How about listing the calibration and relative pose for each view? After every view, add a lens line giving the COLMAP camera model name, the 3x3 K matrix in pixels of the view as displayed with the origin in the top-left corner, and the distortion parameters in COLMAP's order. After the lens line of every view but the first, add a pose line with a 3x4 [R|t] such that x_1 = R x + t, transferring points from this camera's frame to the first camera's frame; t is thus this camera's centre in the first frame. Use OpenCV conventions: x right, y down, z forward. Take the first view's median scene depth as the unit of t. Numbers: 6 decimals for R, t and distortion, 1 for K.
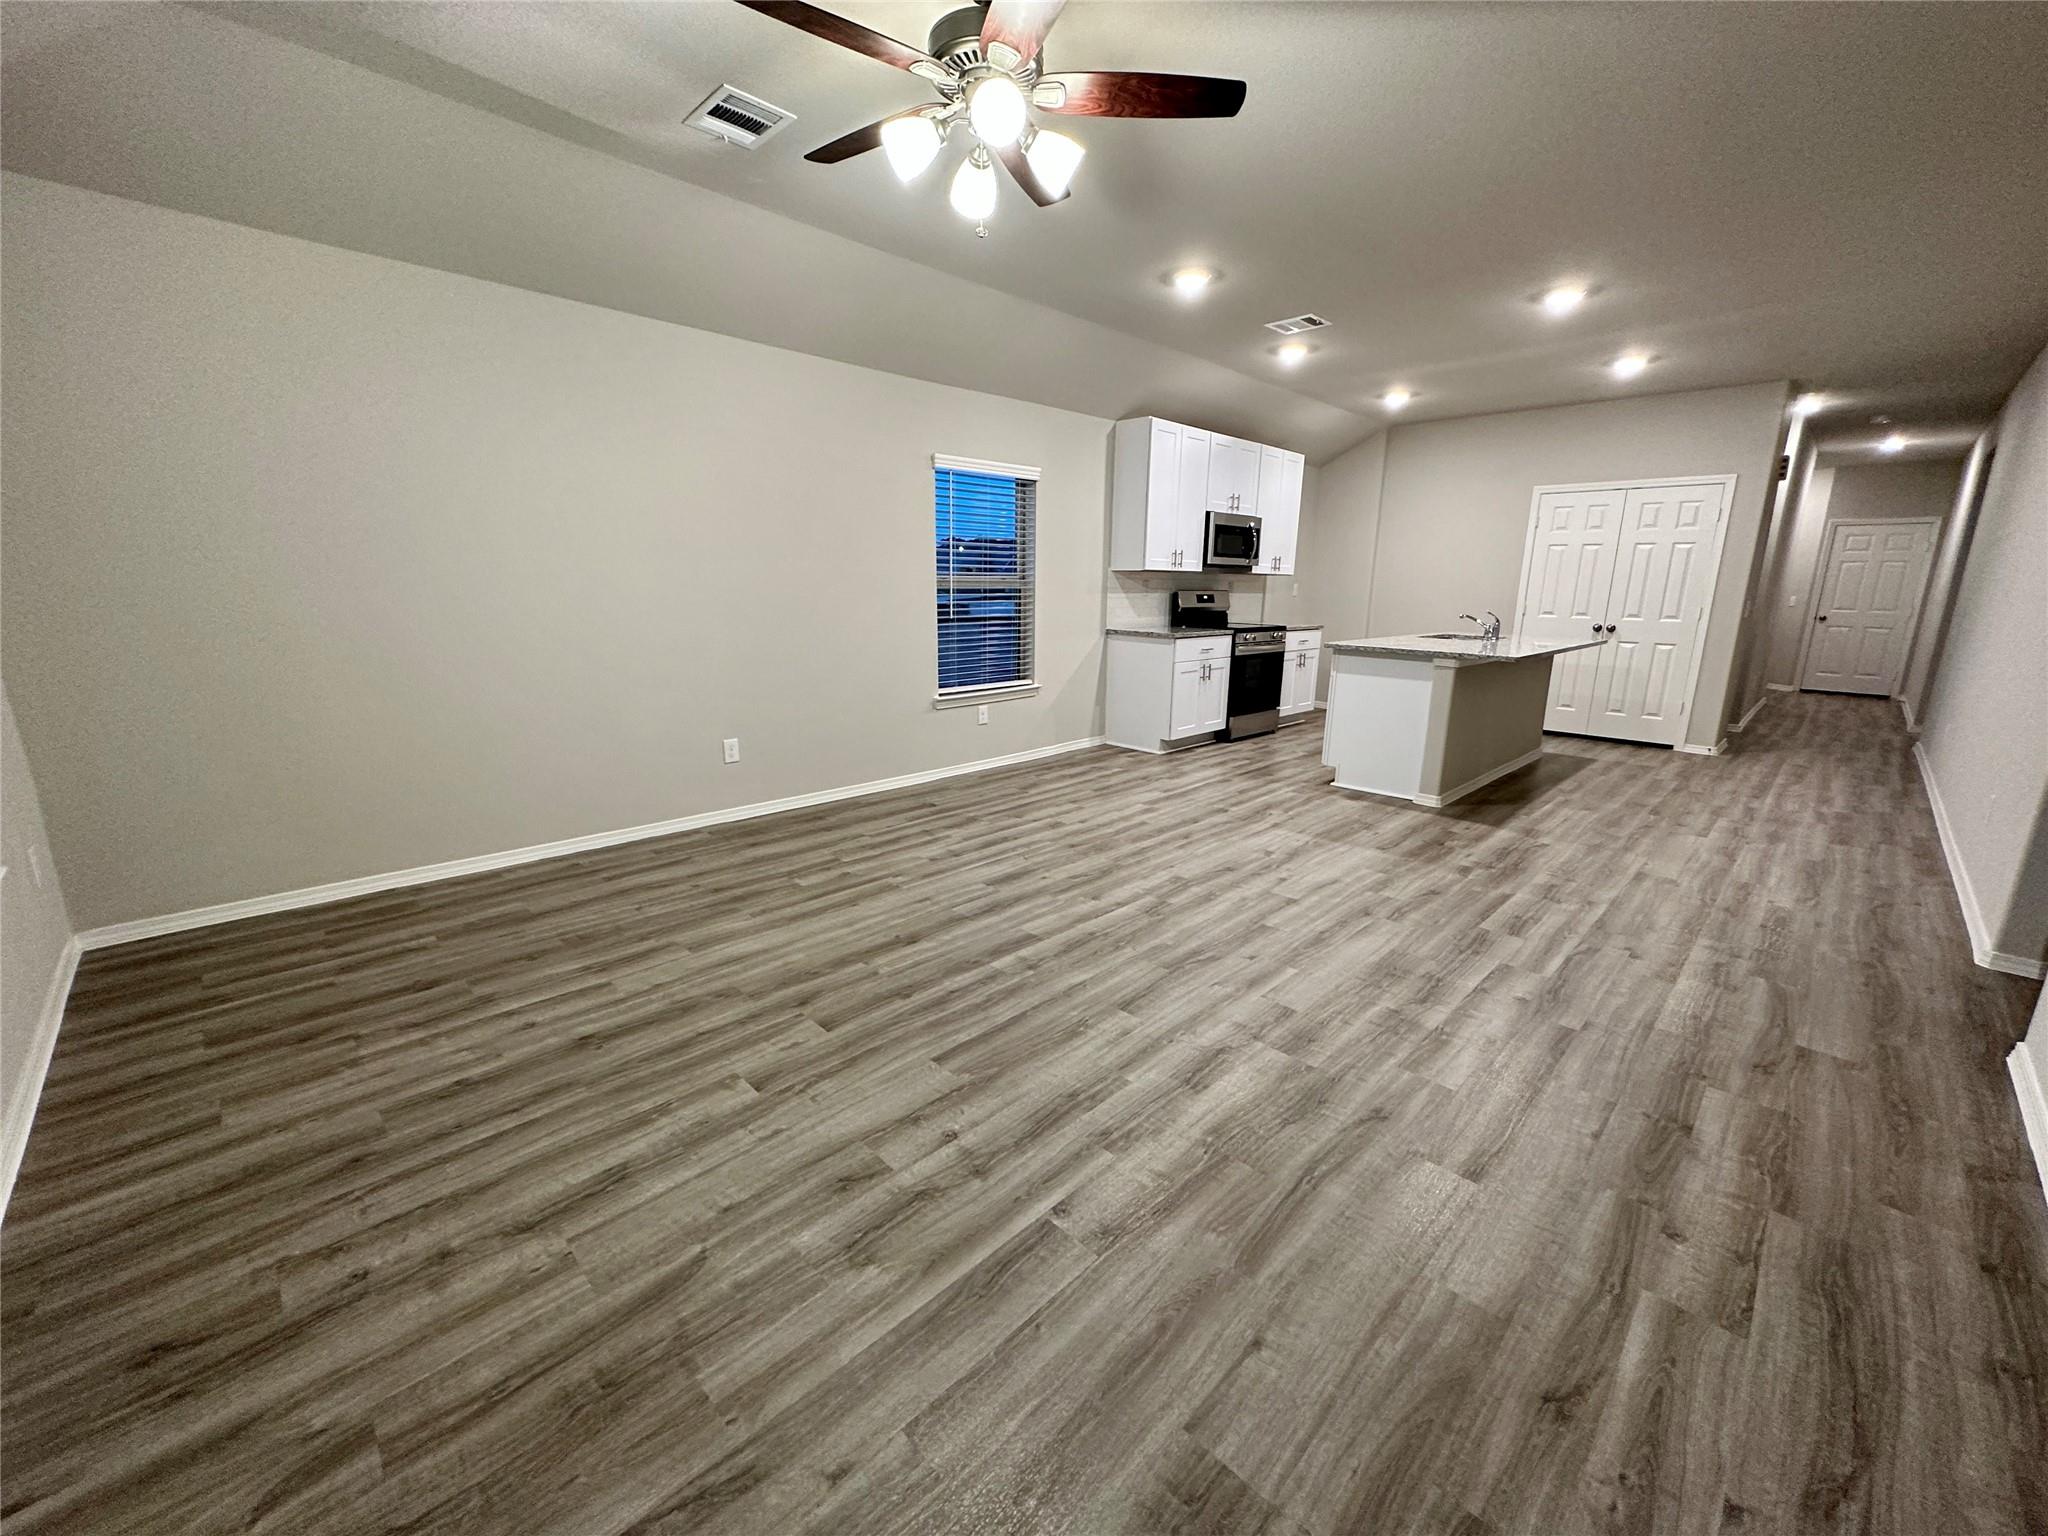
lens RADIAL K [[817.8, 0, 1022.6], [0, 817.8, 766.9], [0, 0, 1]] dist [-0.002615, 0.000543]
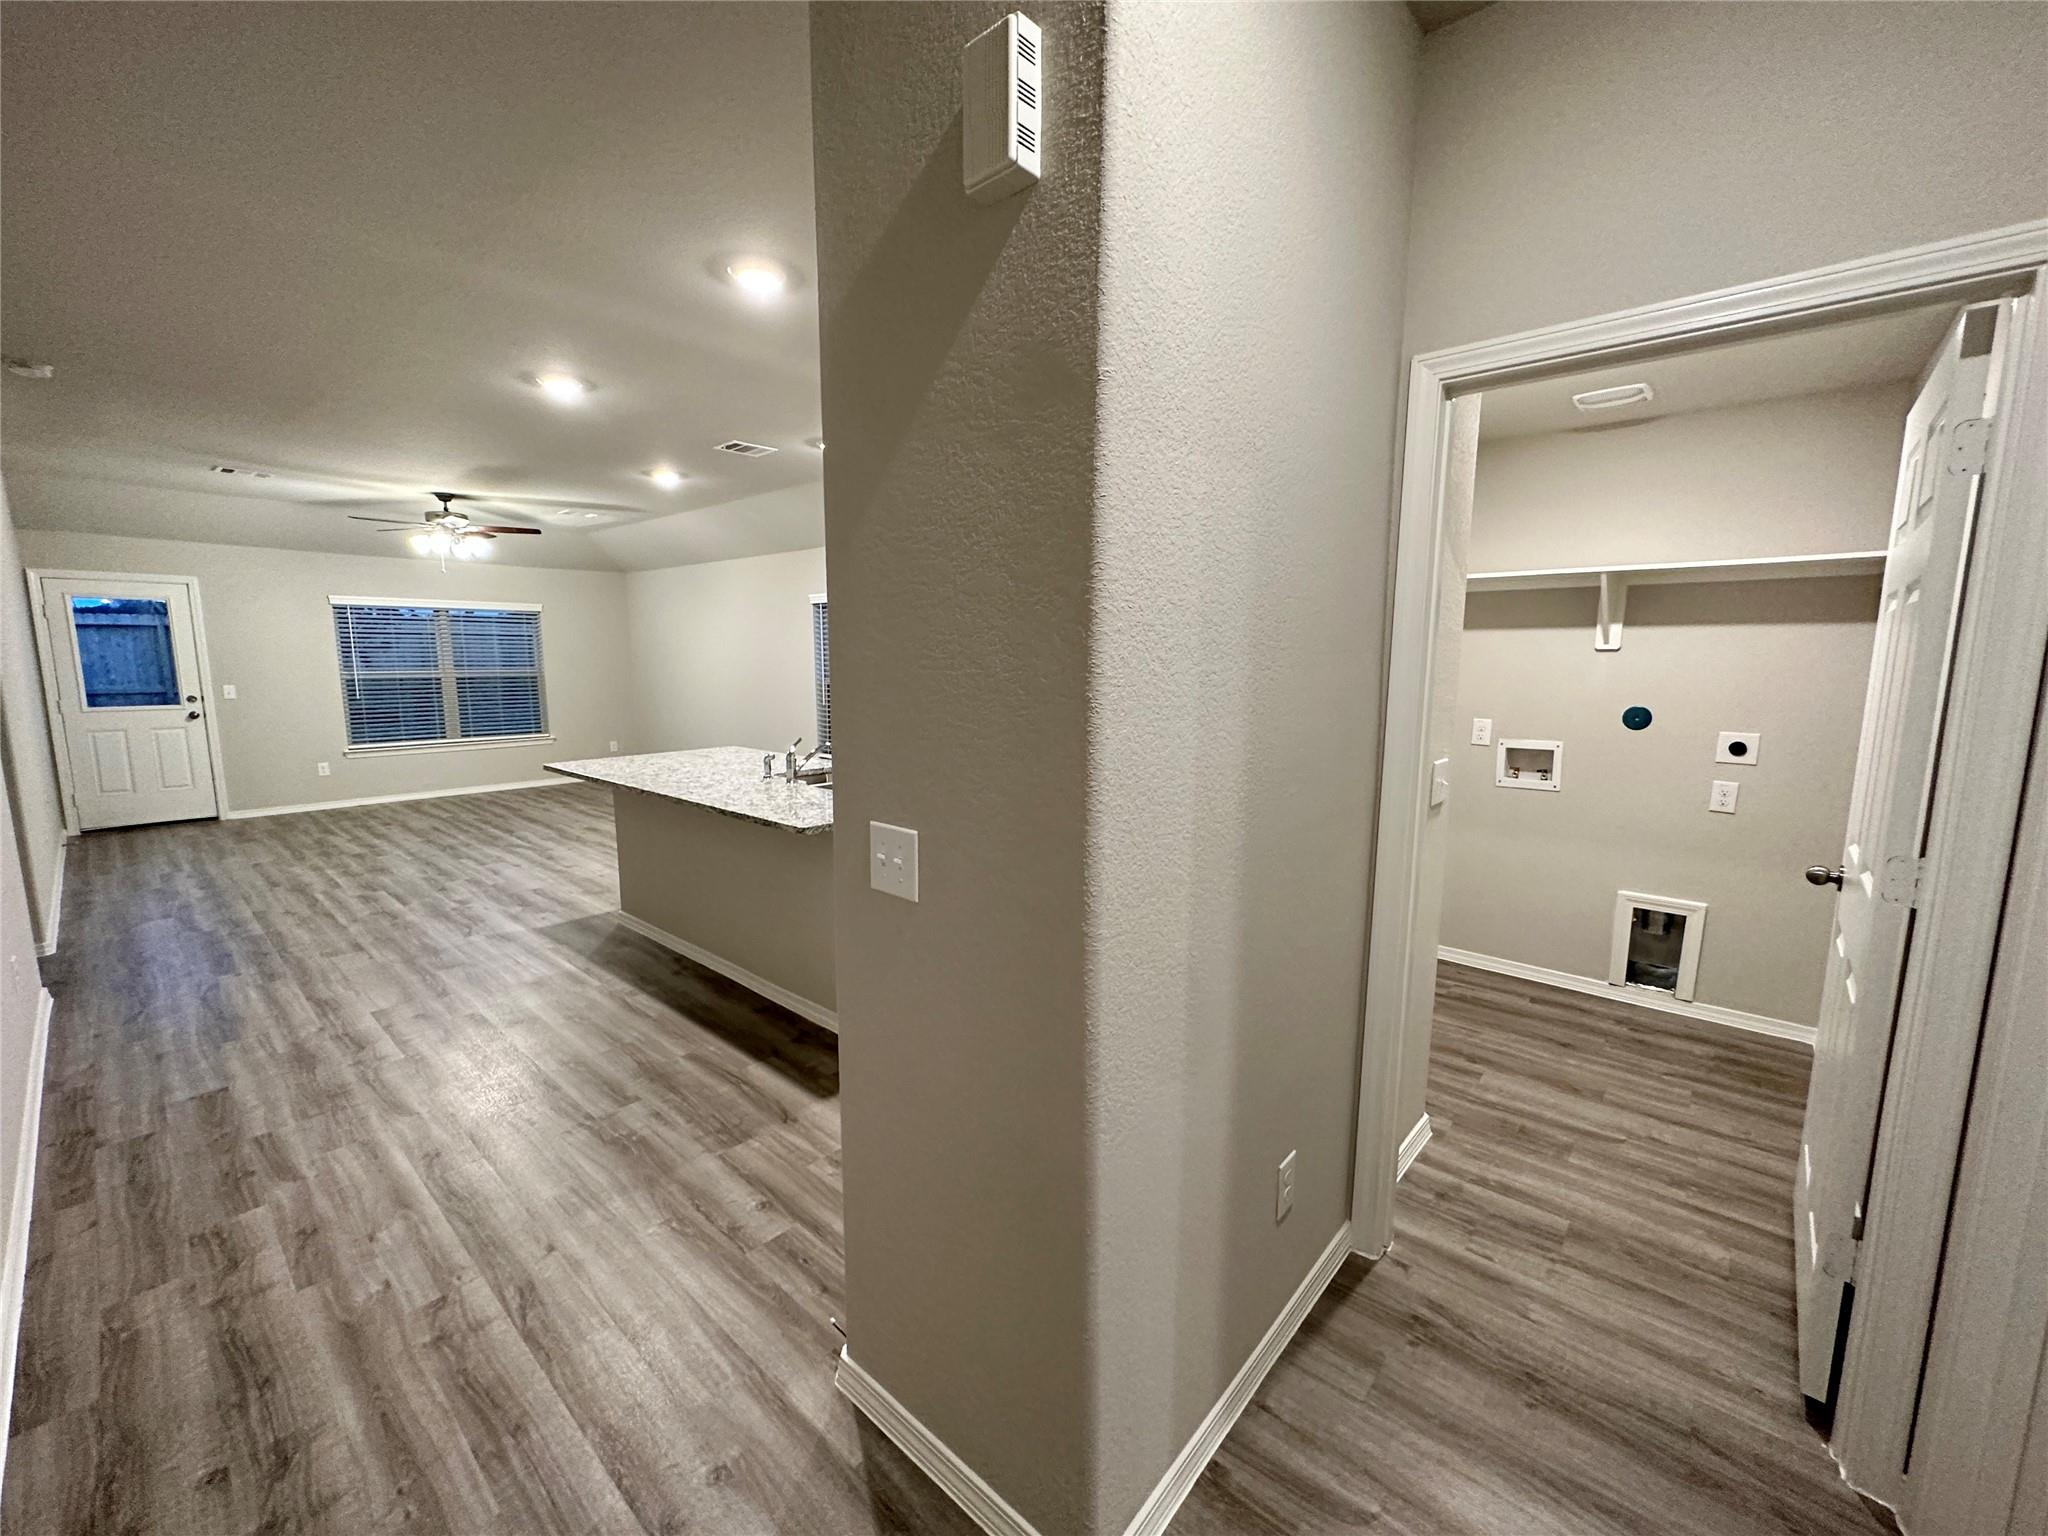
lens RADIAL K [[817.8, 0, 1023.4], [0, 817.8, 765.3], [0, 0, 1]] dist [-0.002615, 0.000543]
pose [[0.071247, 0.120249, -0.990184, 1.791349], [-0.226649, 0.968691, 0.101331, -0.402342], [0.971367, 0.217205, 0.096271, 1.627938]]
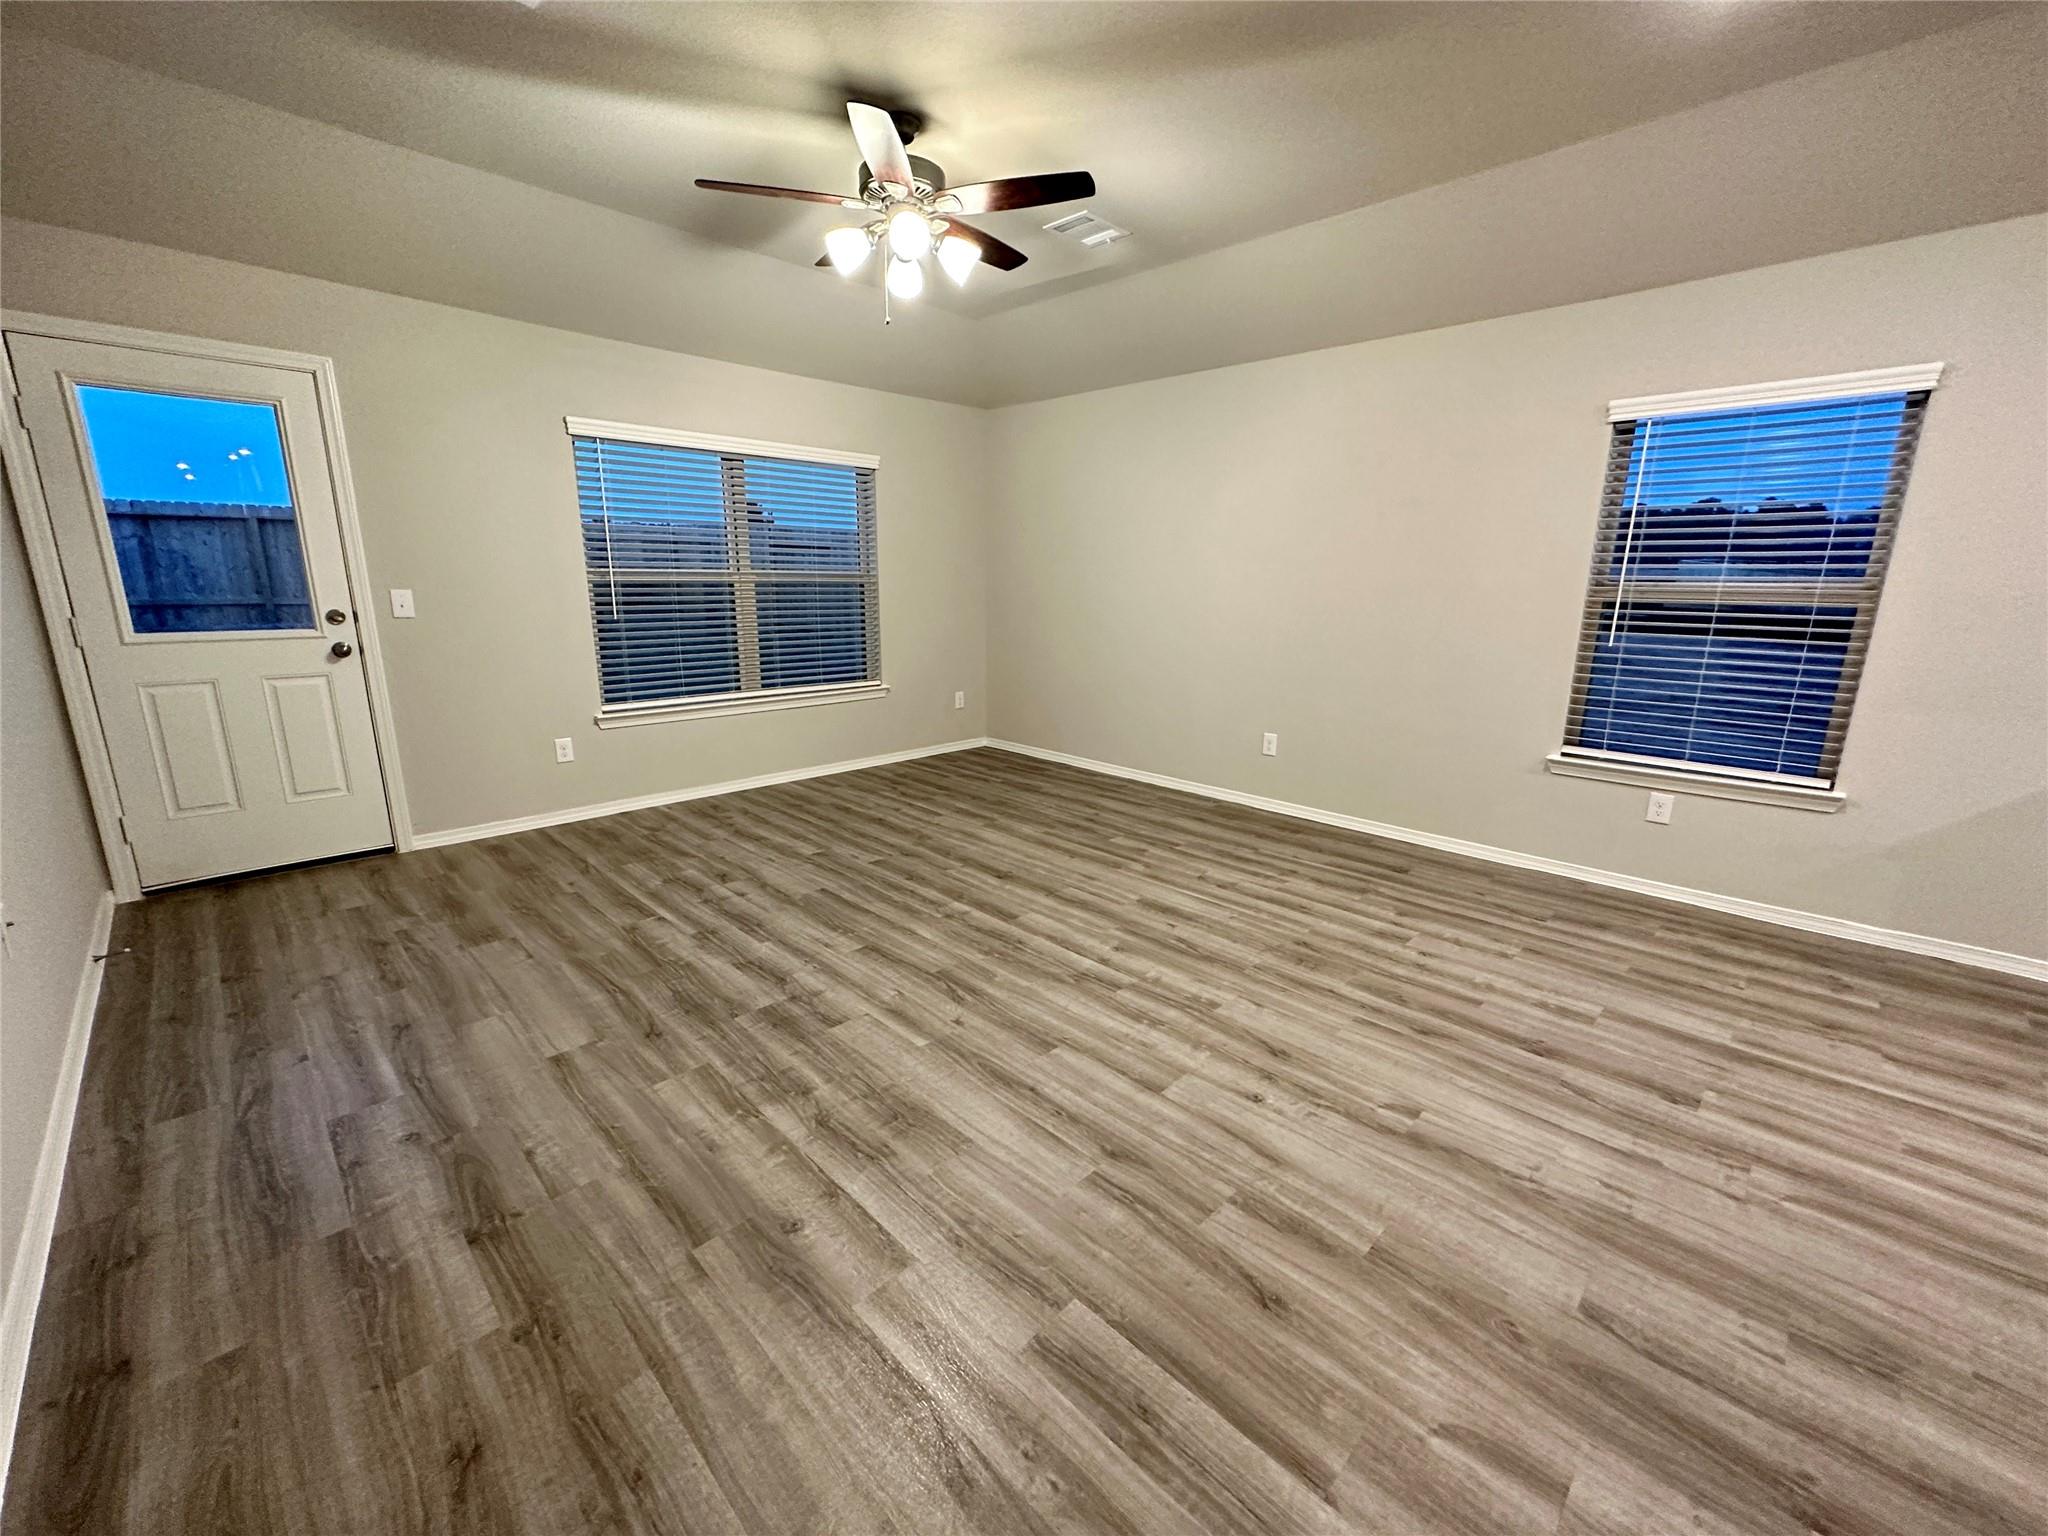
lens RADIAL K [[817.8, 0, 1025.0], [0, 817.8, 767.3], [0, 0, 1]] dist [-0.002615, 0.000543]
pose [[0.007858, 0.216012, -0.976359, 0.766146], [-0.236922, 0.948991, 0.208050, -0.152517], [0.971497, 0.229686, 0.058635, 0.699169]]
